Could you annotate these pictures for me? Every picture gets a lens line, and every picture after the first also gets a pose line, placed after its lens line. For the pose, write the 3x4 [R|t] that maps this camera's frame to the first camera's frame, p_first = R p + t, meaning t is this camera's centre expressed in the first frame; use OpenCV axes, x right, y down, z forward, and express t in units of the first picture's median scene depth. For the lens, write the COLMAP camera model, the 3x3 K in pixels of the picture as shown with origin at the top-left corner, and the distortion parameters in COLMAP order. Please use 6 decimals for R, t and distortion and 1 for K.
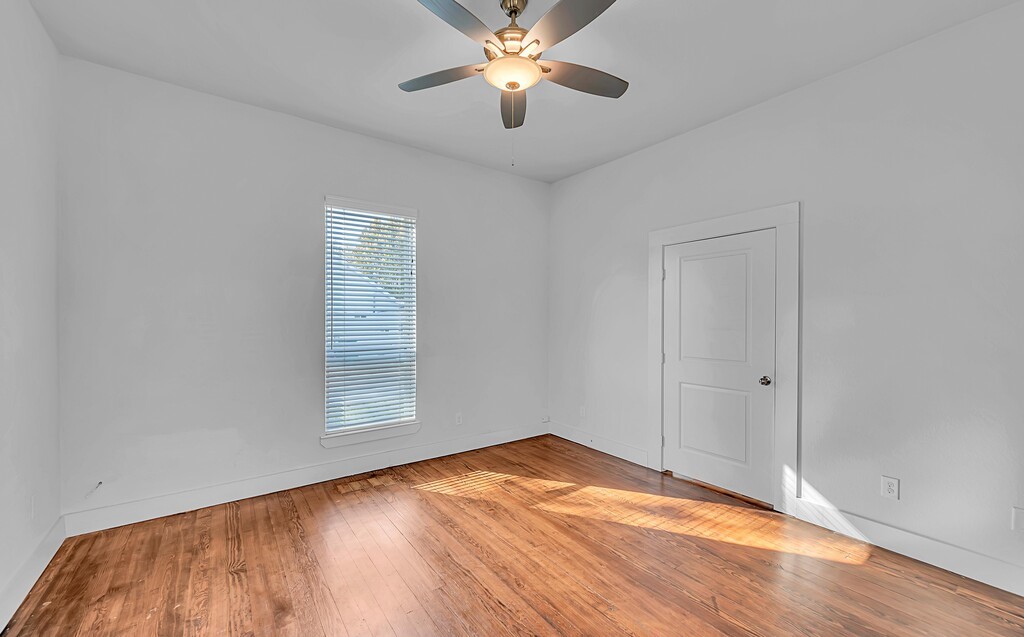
lens RADIAL K [[400.6, 0, 511.4], [0, 400.6, 318.3], [0, 0, 1]] dist [-0.000421, 0.000024]
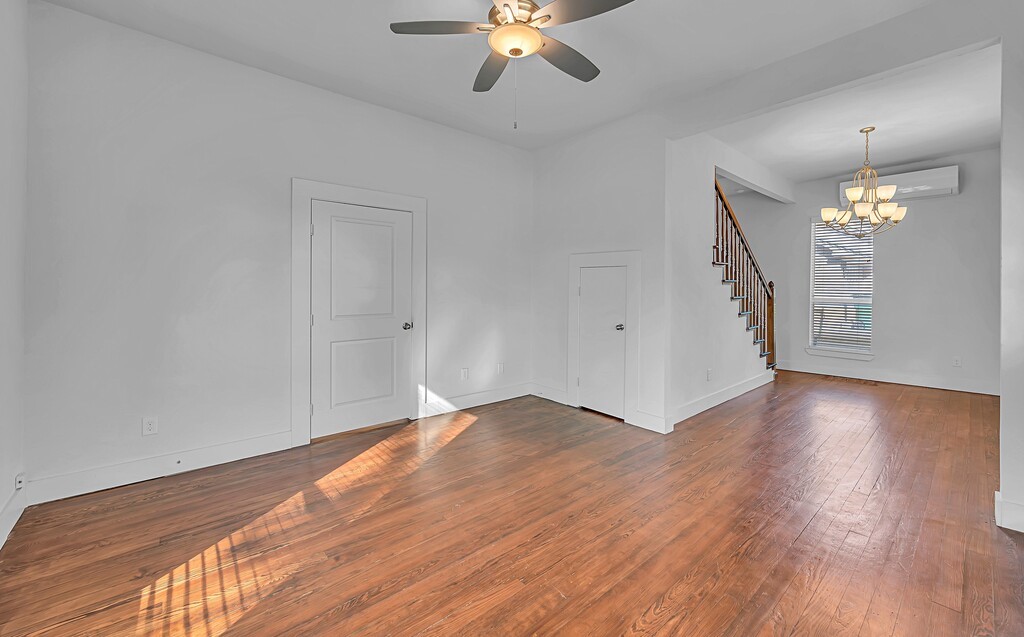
lens RADIAL K [[400.6, 0, 519.1], [0, 400.6, 289.0], [0, 0, 1]] dist [-0.000421, 0.000024]
pose [[-0.068924, -0.006958, 0.997598, -0.633413], [-0.009757, 0.999933, 0.006301, 0.019005], [-0.997574, -0.009299, -0.068987, 0.645510]]
